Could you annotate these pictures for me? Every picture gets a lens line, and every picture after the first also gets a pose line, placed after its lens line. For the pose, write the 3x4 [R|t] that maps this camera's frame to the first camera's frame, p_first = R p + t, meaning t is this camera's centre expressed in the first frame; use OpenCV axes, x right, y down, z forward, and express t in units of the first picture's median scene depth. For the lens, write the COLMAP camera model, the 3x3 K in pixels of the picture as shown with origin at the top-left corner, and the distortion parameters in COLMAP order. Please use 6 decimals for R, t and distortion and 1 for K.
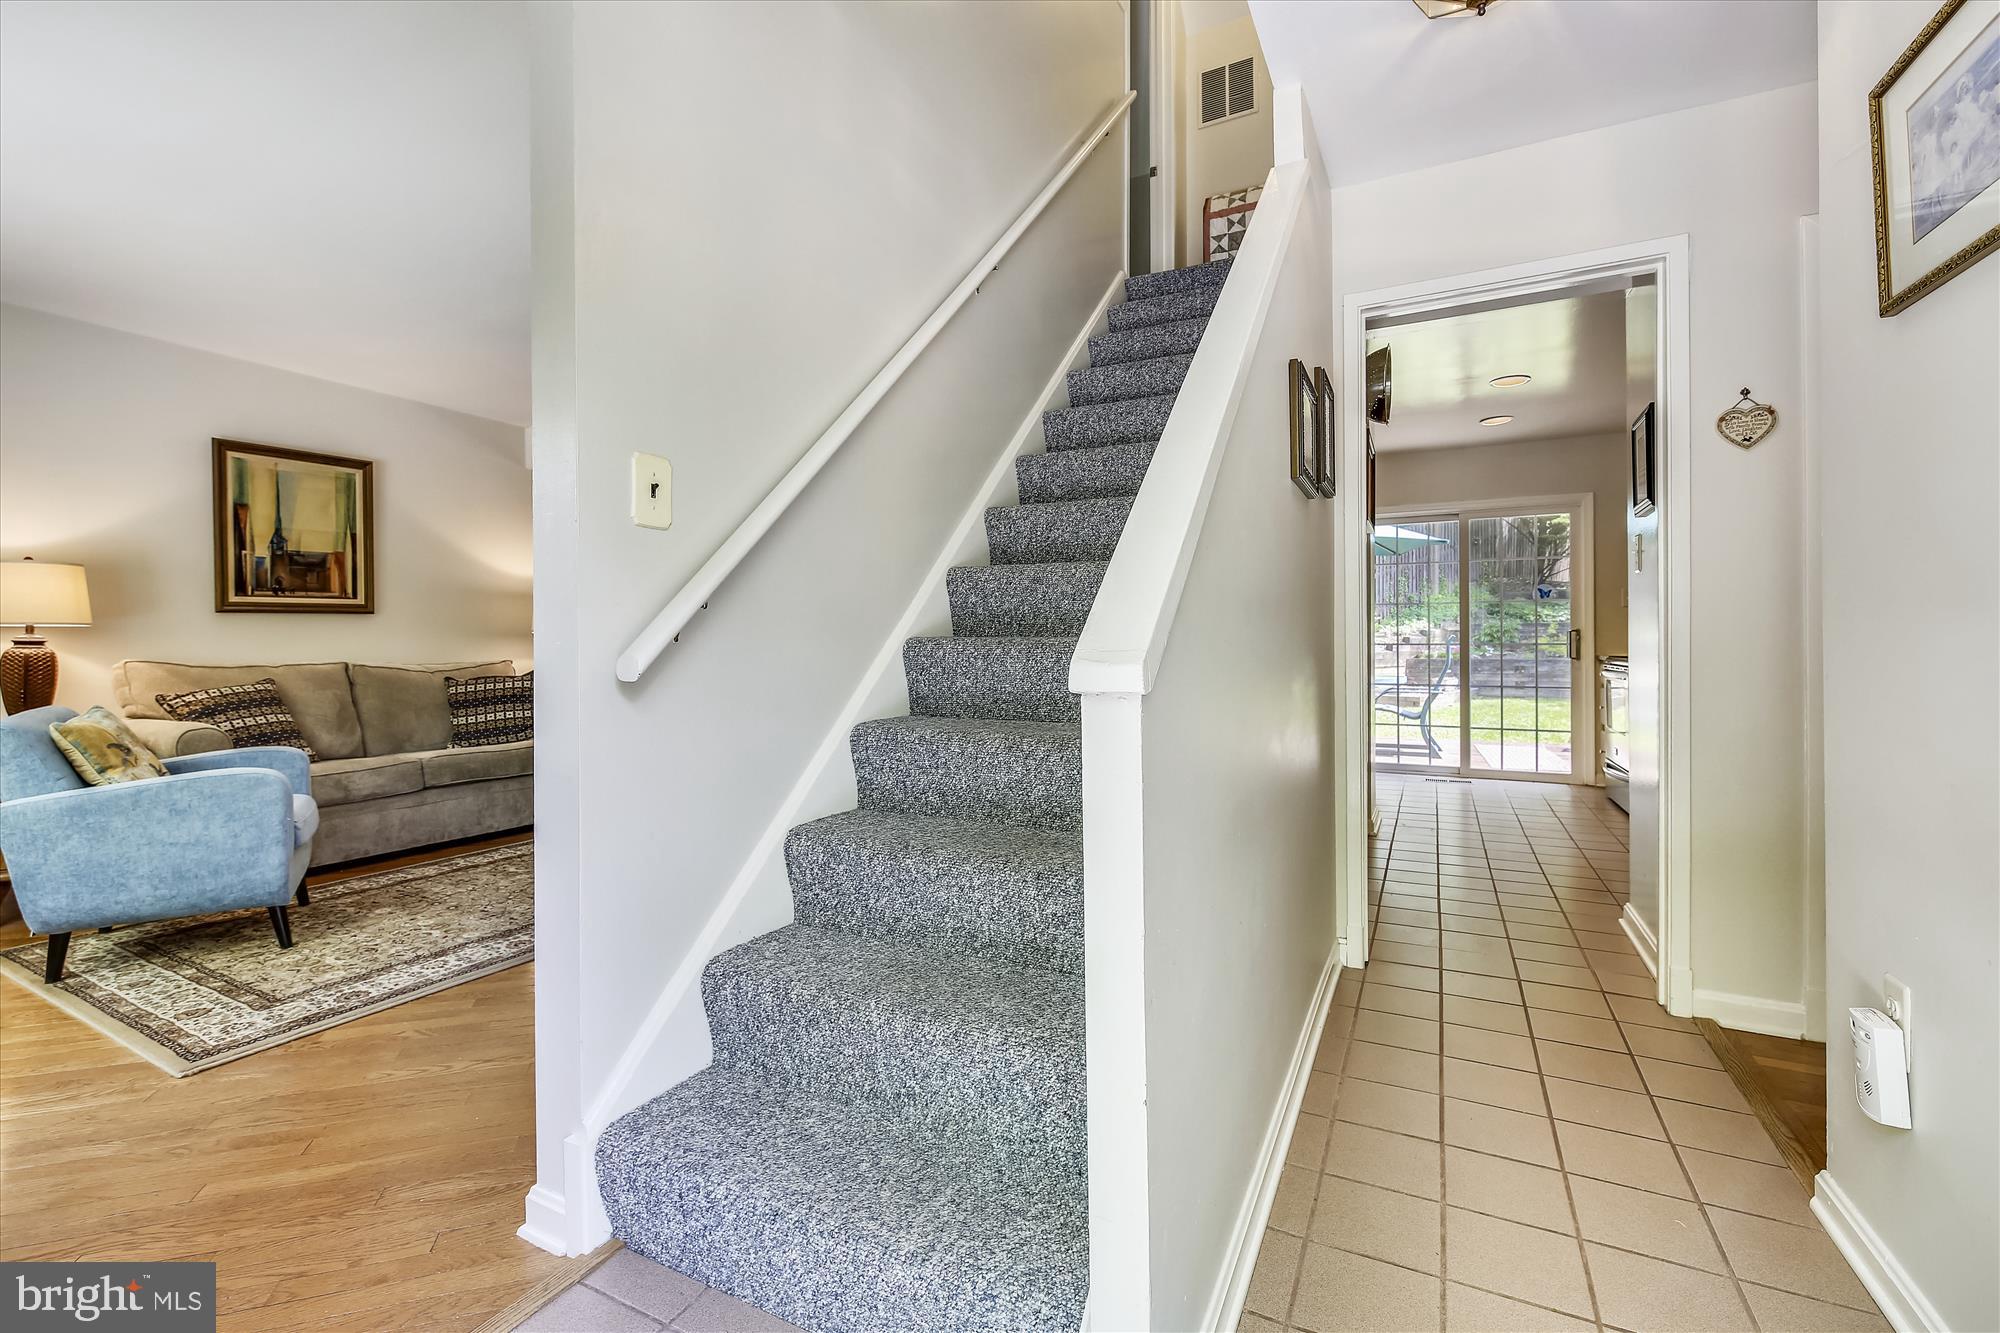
lens RADIAL K [[864.0, 0, 1008.9], [0, 864.0, 649.7], [0, 0, 1]] dist [-0.002894, -0.000604]
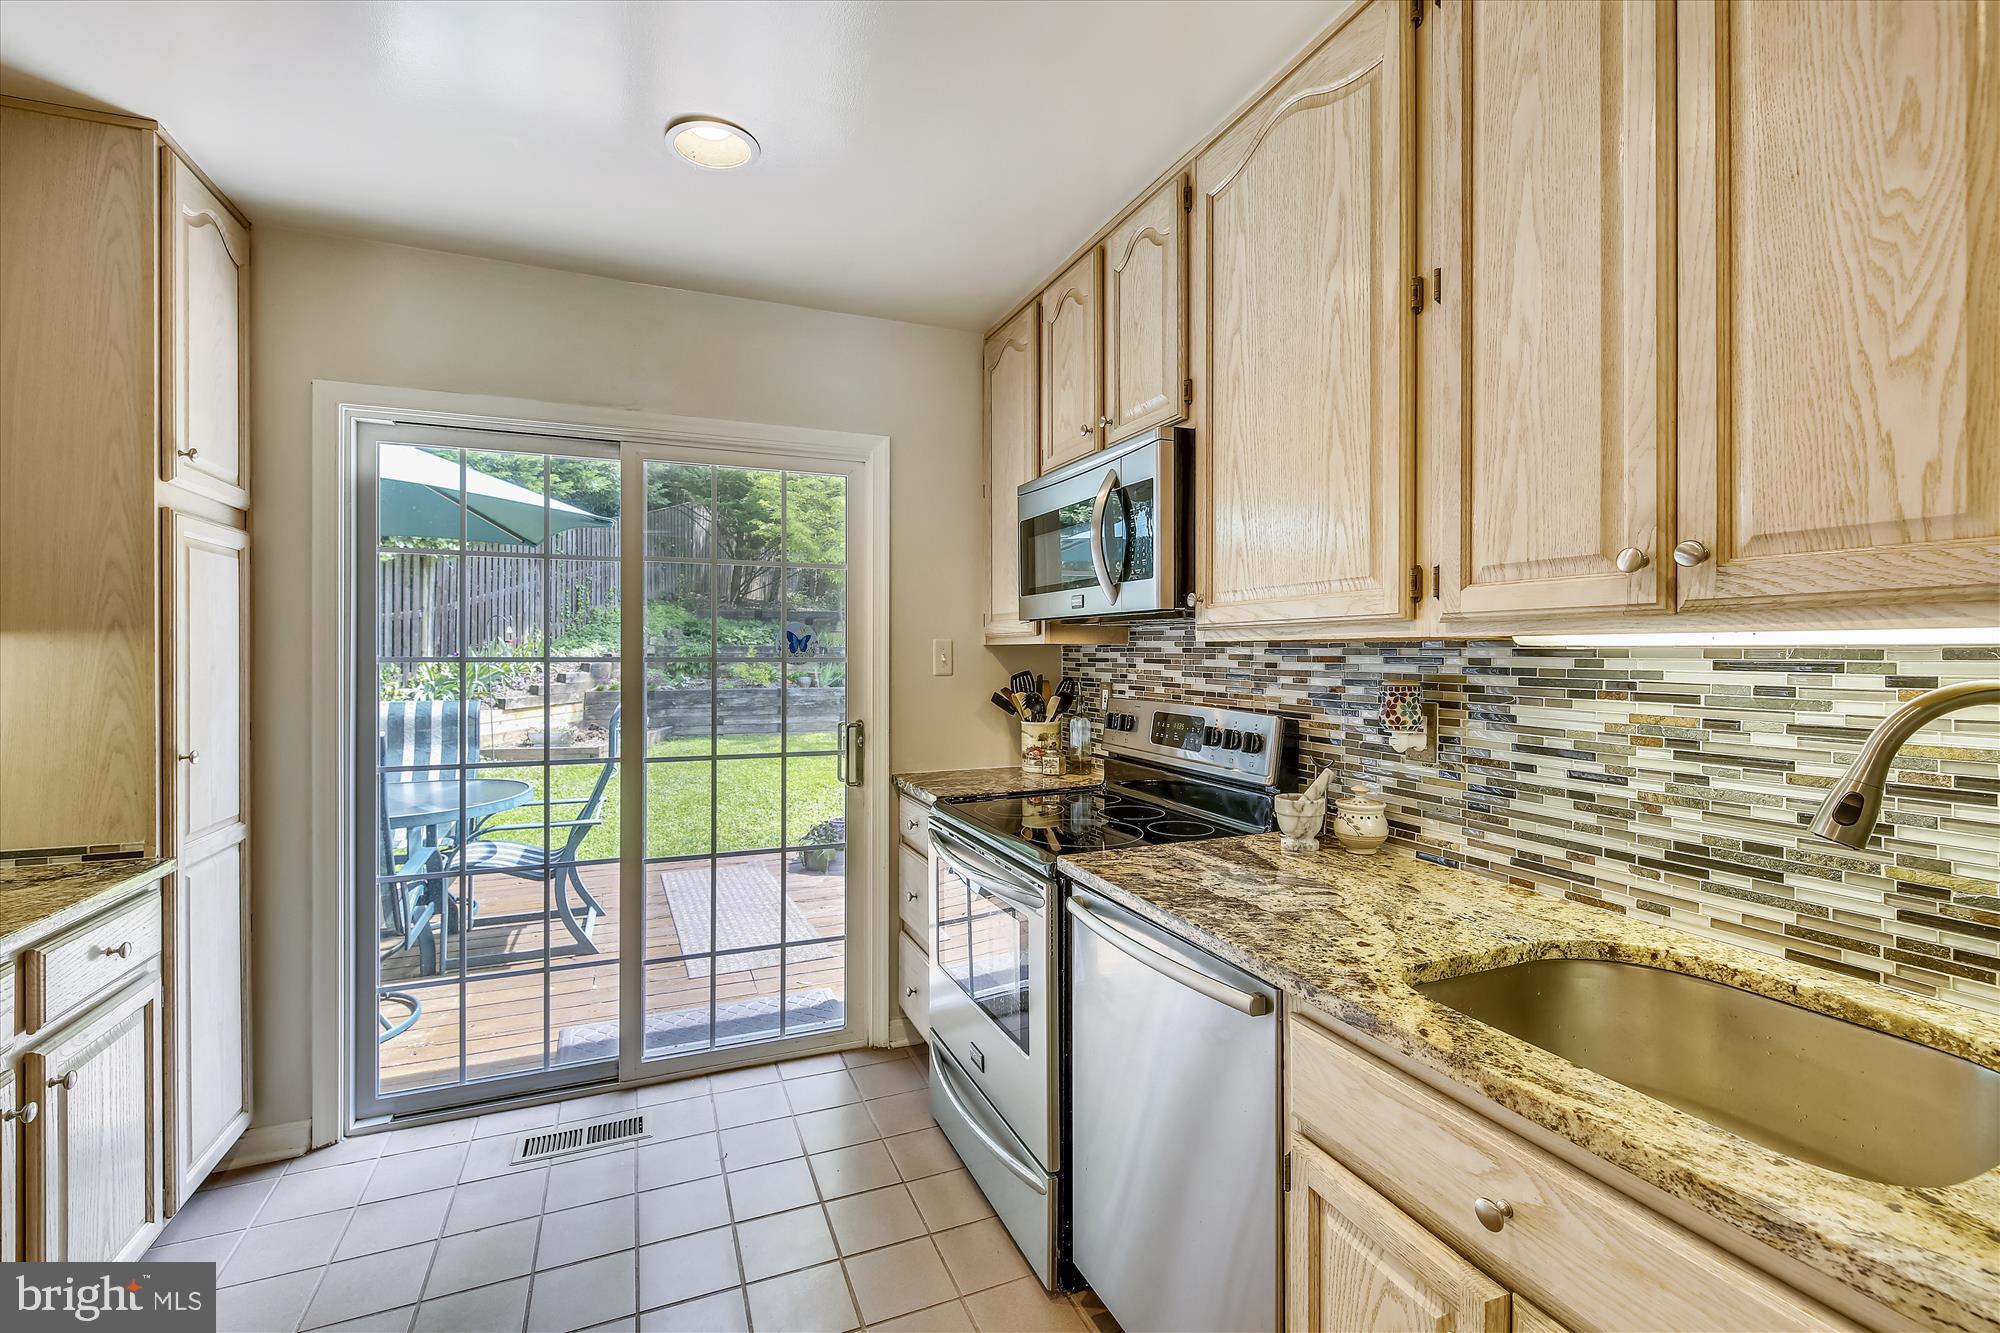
lens RADIAL K [[864.0, 0, 1008.9], [0, 864.0, 649.7], [0, 0, 1]] dist [-0.002894, -0.000604]
pose [[0.647329, 0.000663, 0.762211, 0.346841], [0.007250, 0.999949, -0.007027, -0.059829], [-0.762177, 0.010075, 0.647291, 0.622630]]
